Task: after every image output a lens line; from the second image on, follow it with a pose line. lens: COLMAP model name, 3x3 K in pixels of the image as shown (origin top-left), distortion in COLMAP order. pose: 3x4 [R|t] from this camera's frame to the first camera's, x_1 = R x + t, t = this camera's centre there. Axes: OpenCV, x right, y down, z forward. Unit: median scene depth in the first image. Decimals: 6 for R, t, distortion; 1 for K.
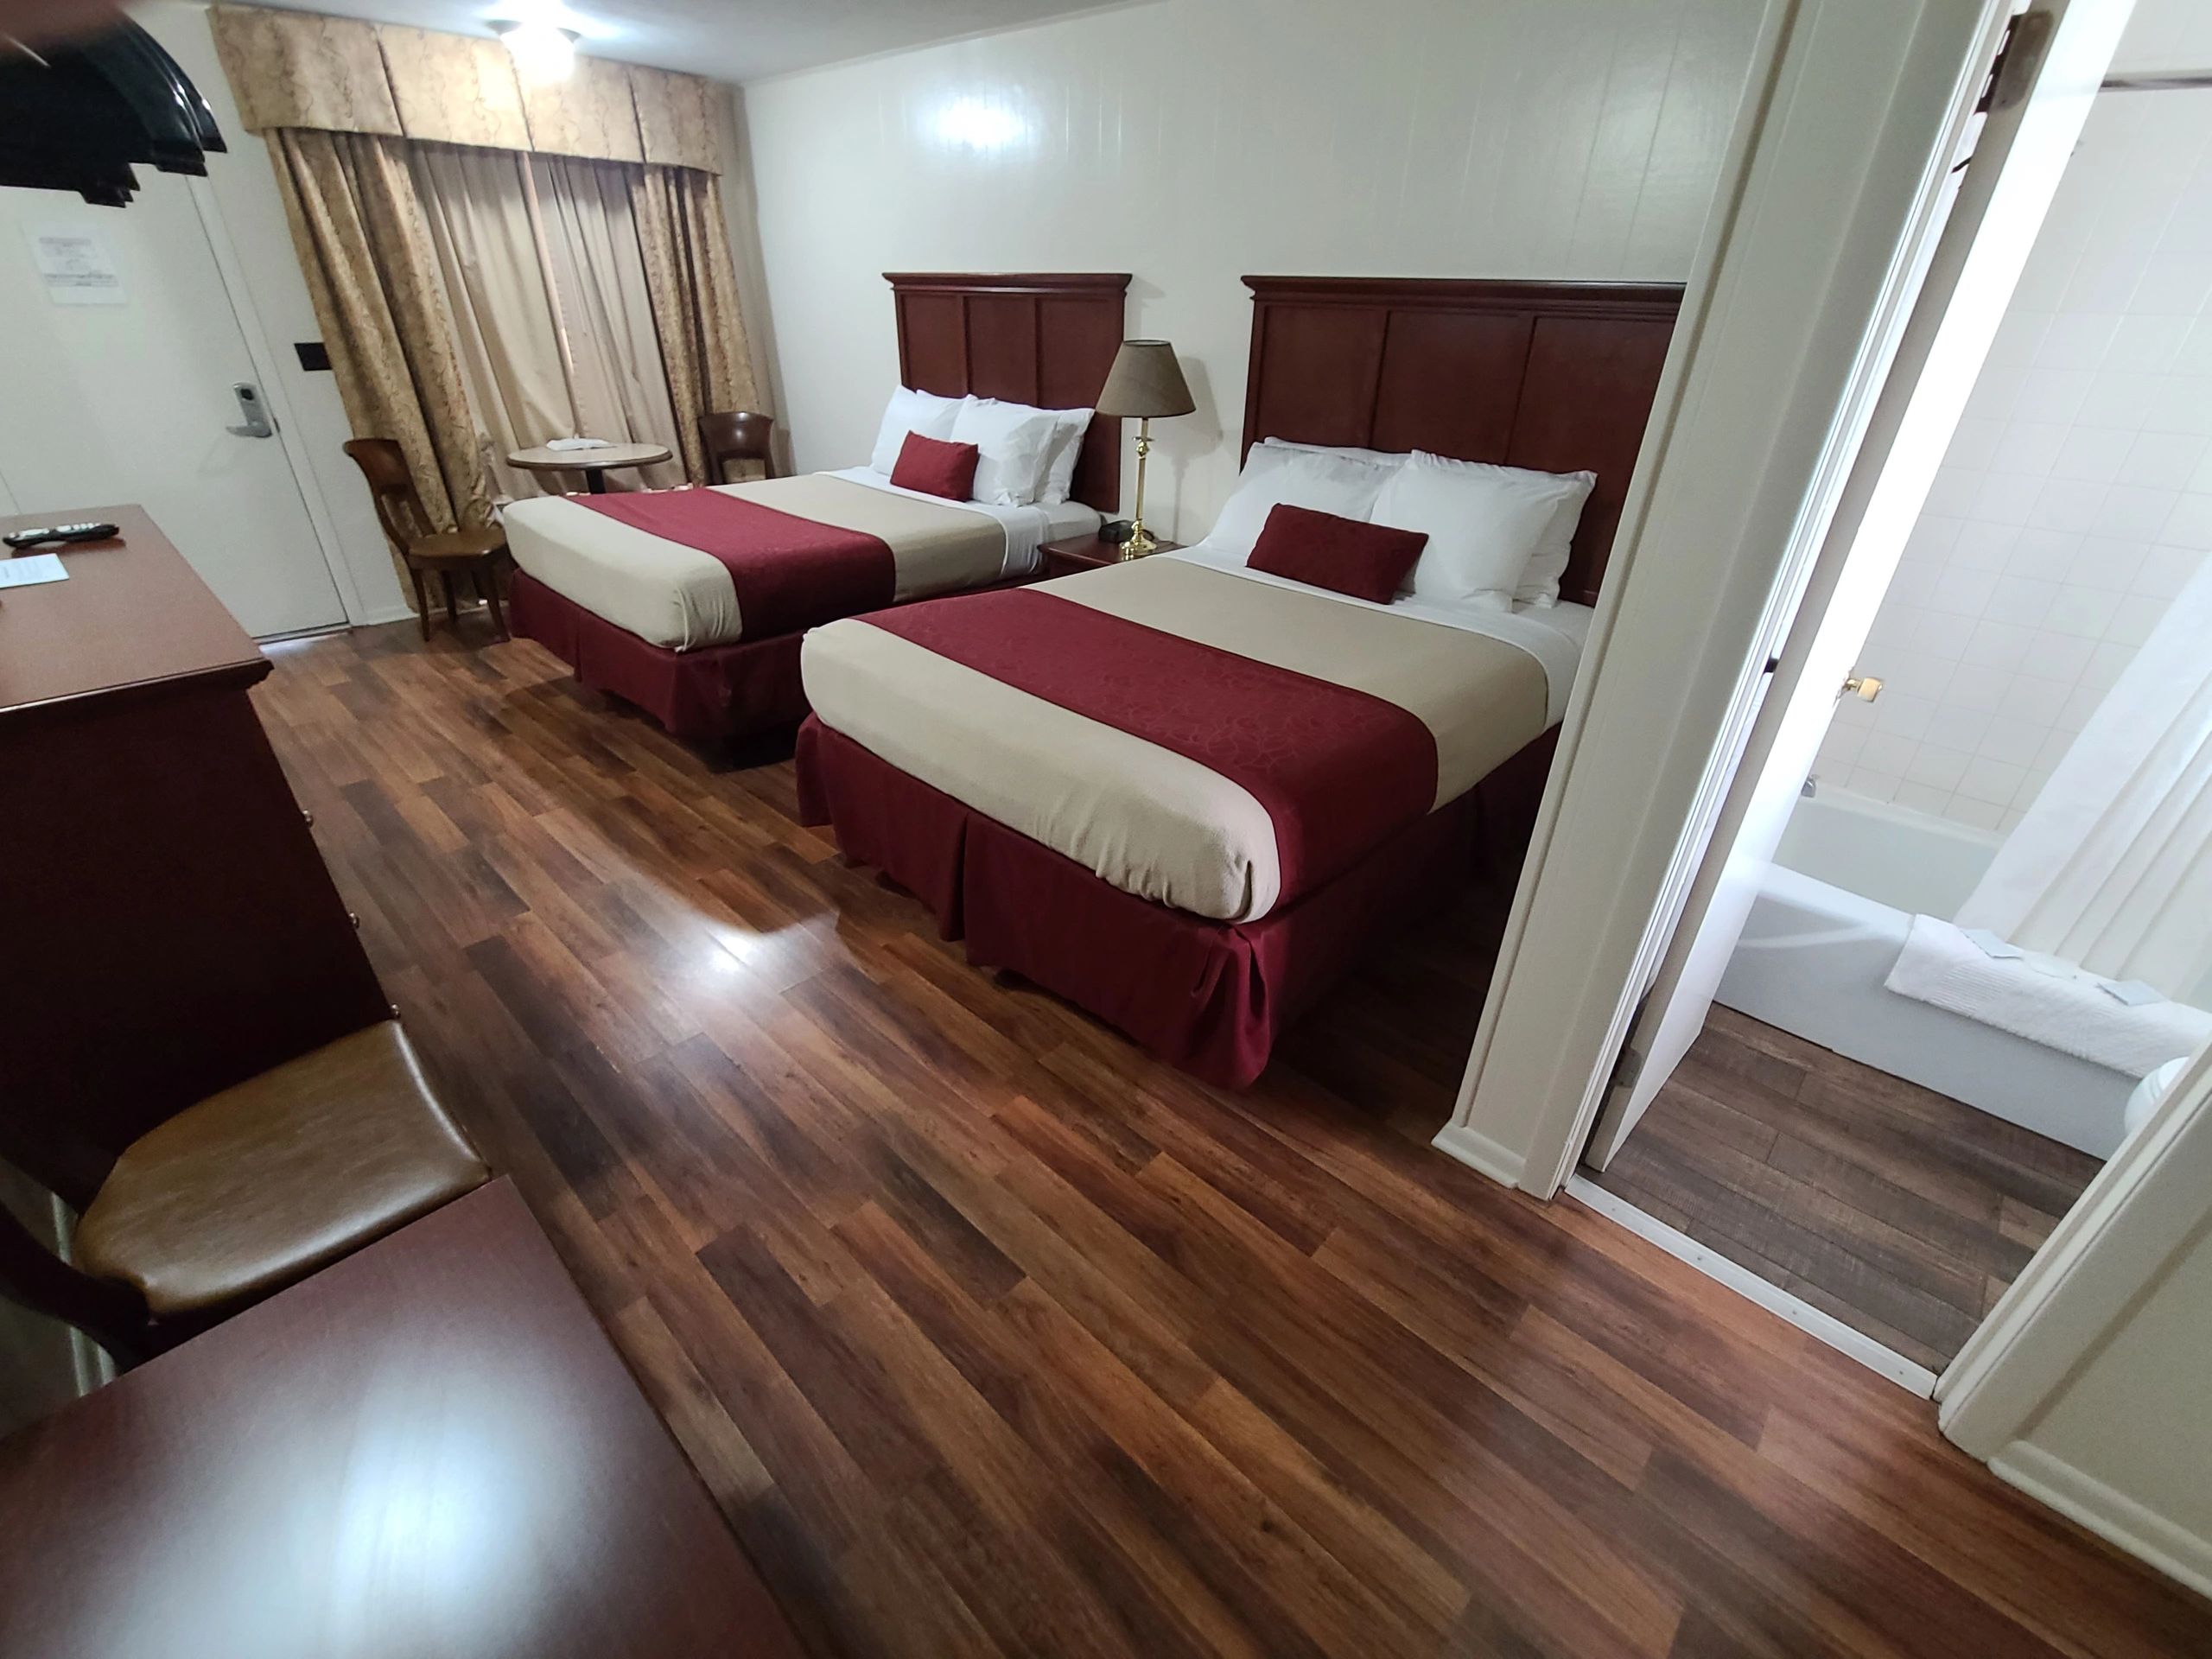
lens RADIAL K [[947.4, 0, 1116.3], [0, 947.4, 826.6], [0, 0, 1]] dist [0.000005, -0.001862]
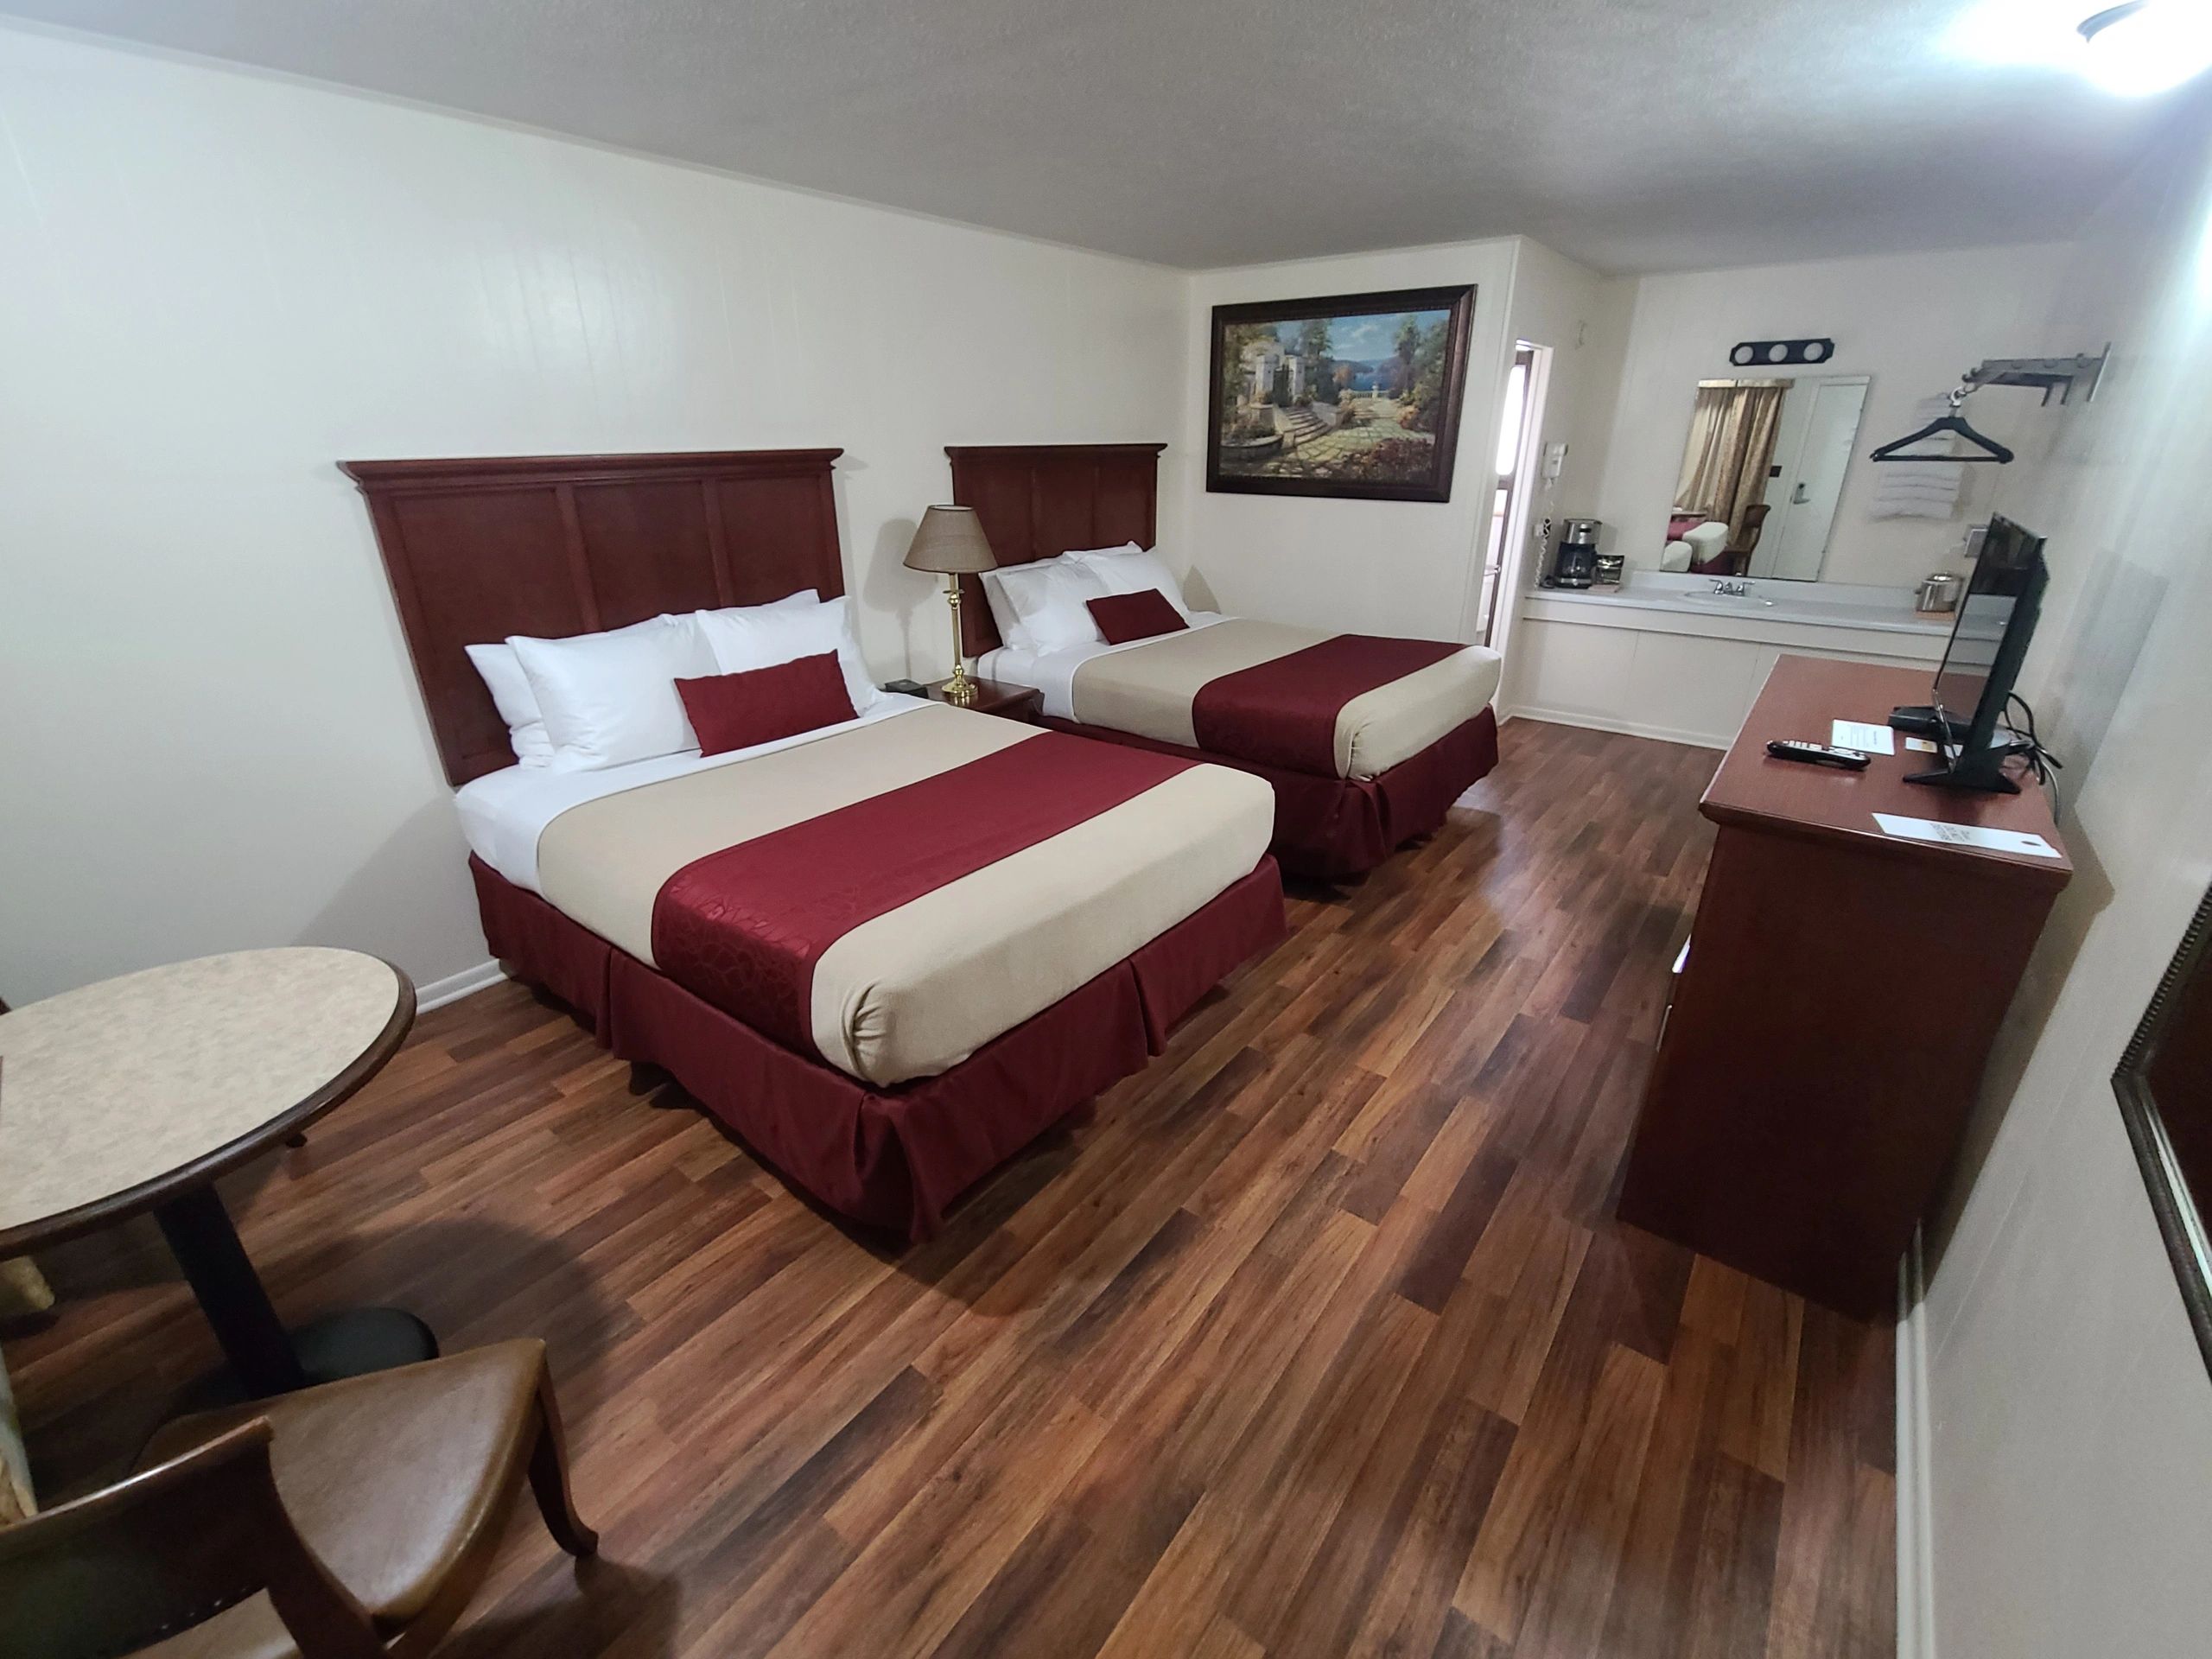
lens RADIAL K [[947.4, 0, 1110.4], [0, 947.4, 818.4], [0, 0, 1]] dist [0.000005, -0.001862]
pose [[-0.093170, -0.398421, 0.912458, -1.179705], [0.487737, 0.780690, 0.390687, -0.596807], [-0.868005, 0.481440, 0.121587, 0.924065]]
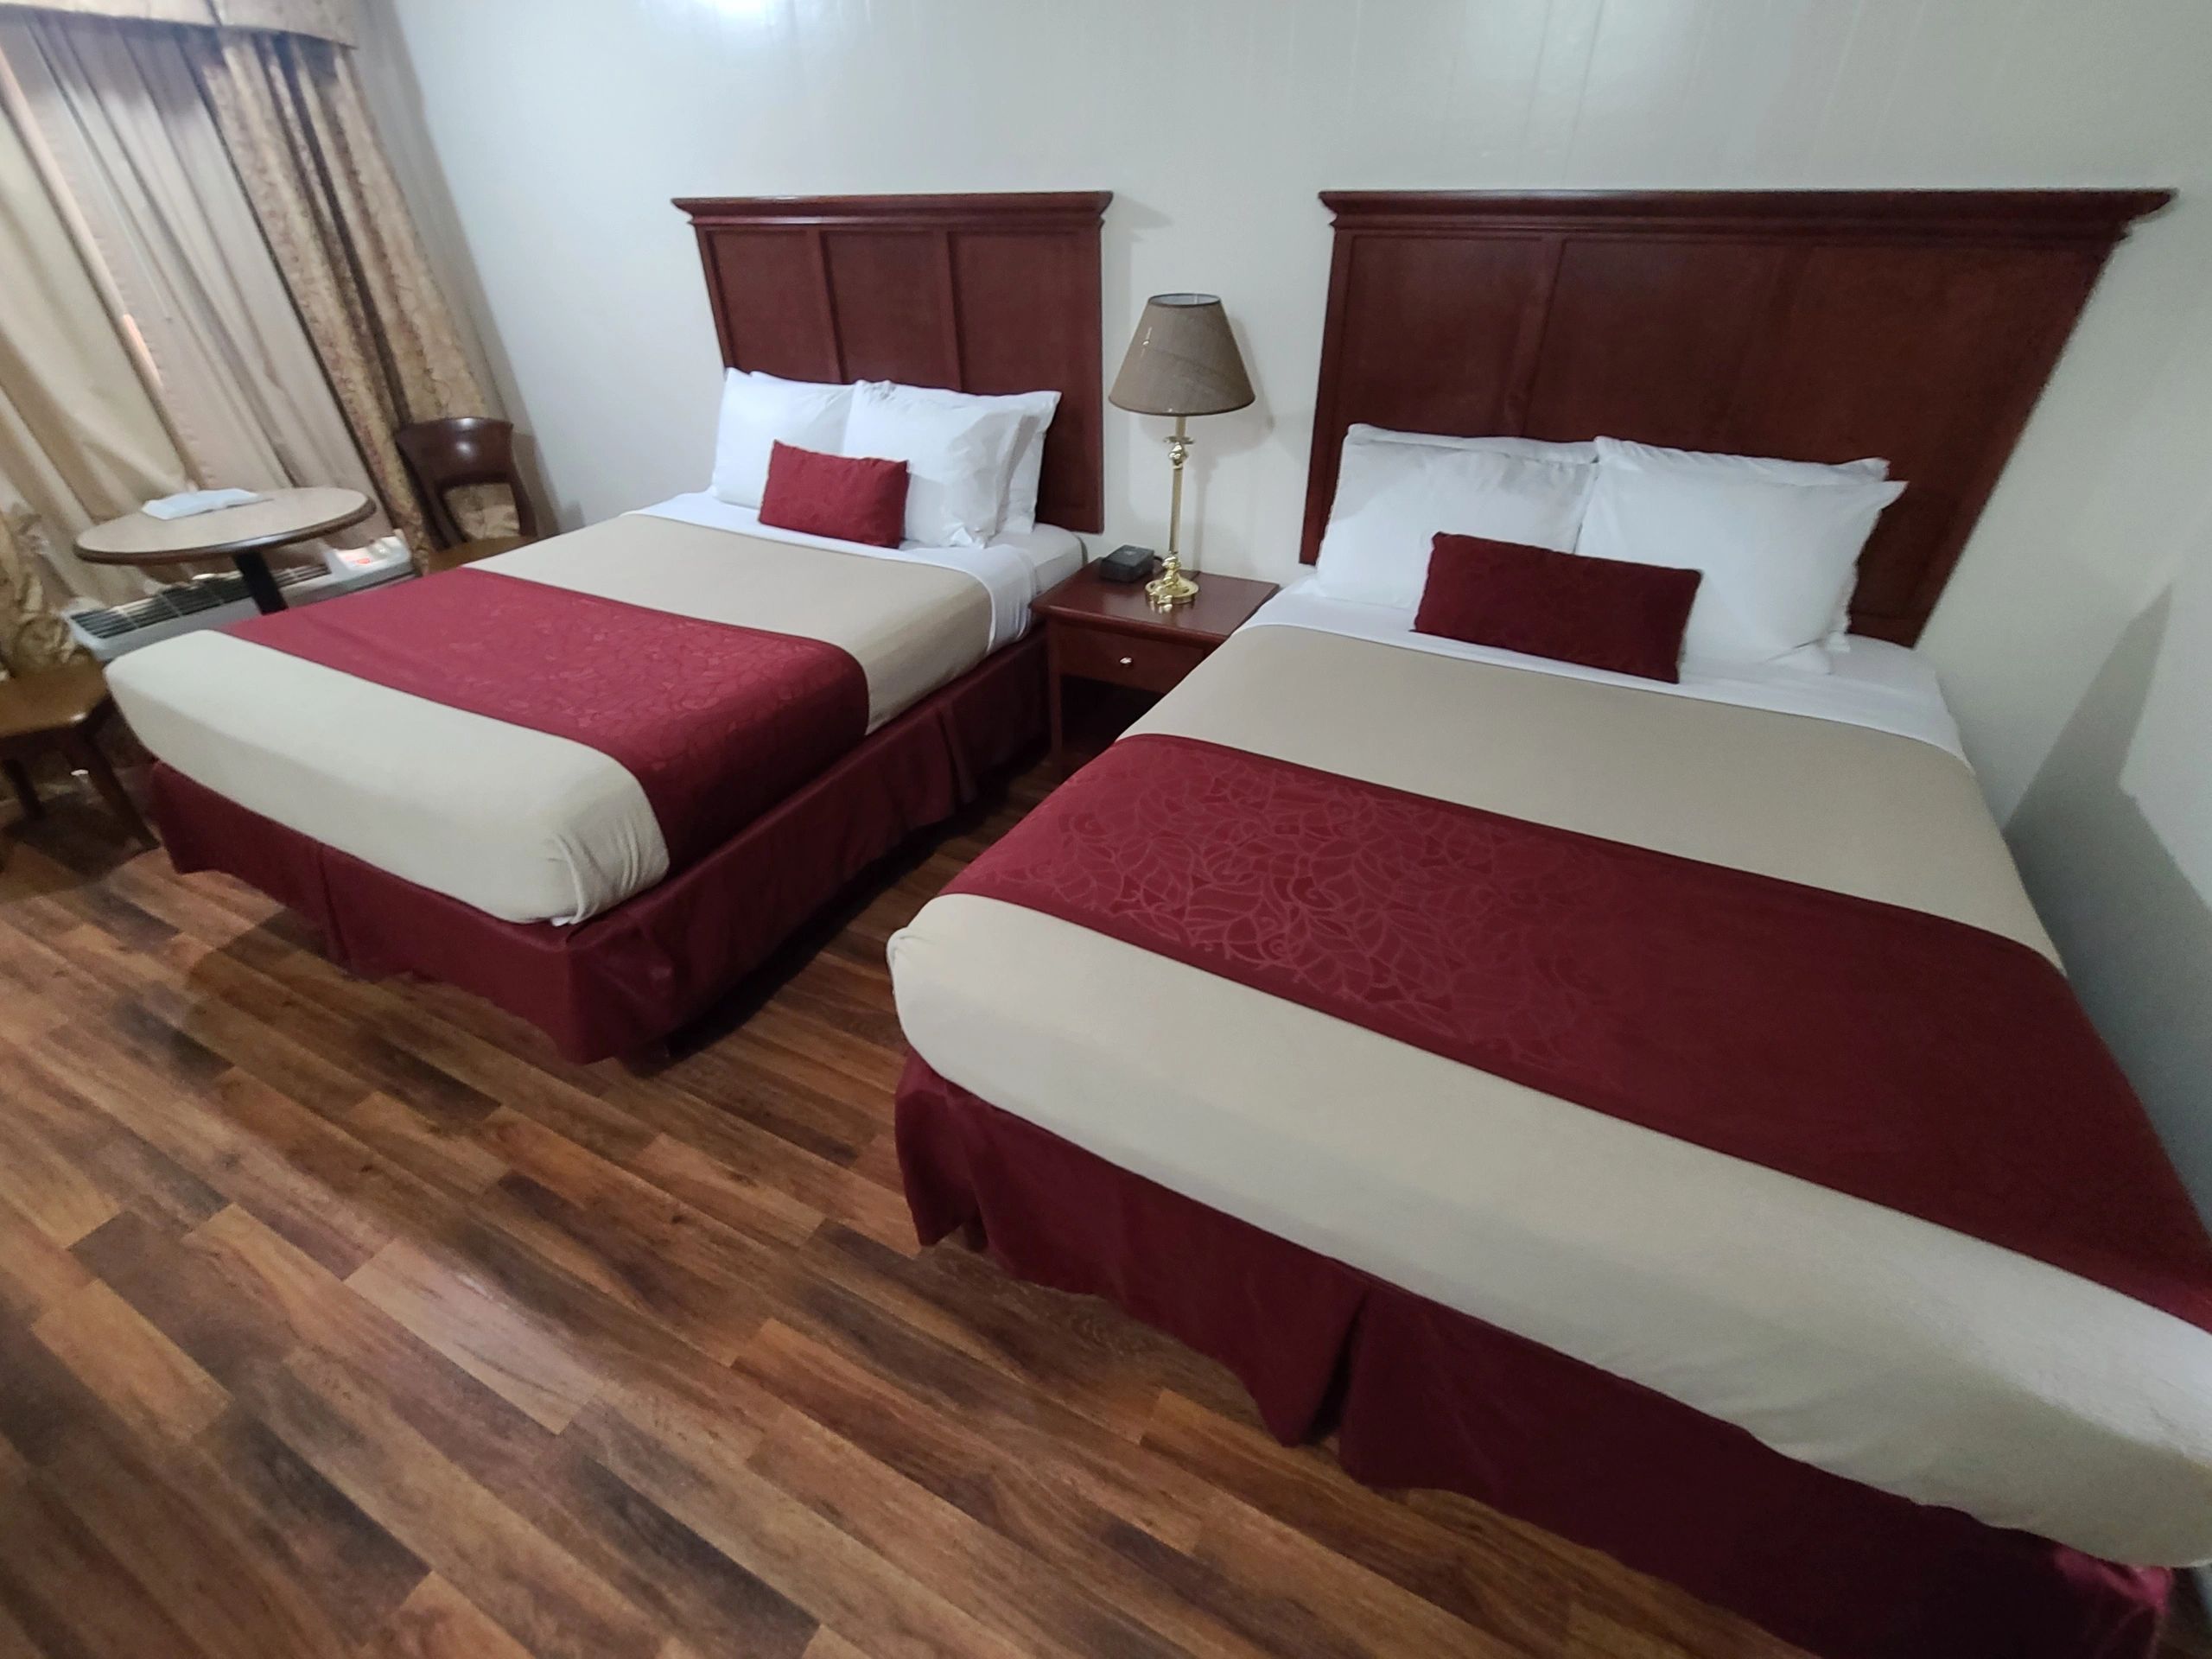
lens RADIAL K [[947.4, 0, 1112.9], [0, 947.4, 821.2], [0, 0, 1]] dist [0.000005, -0.001862]
pose [[0.958545, -0.181323, 0.219805, -0.243333], [0.164316, 0.981968, 0.093488, -0.228920], [-0.232793, -0.053495, 0.971054, 0.354226]]
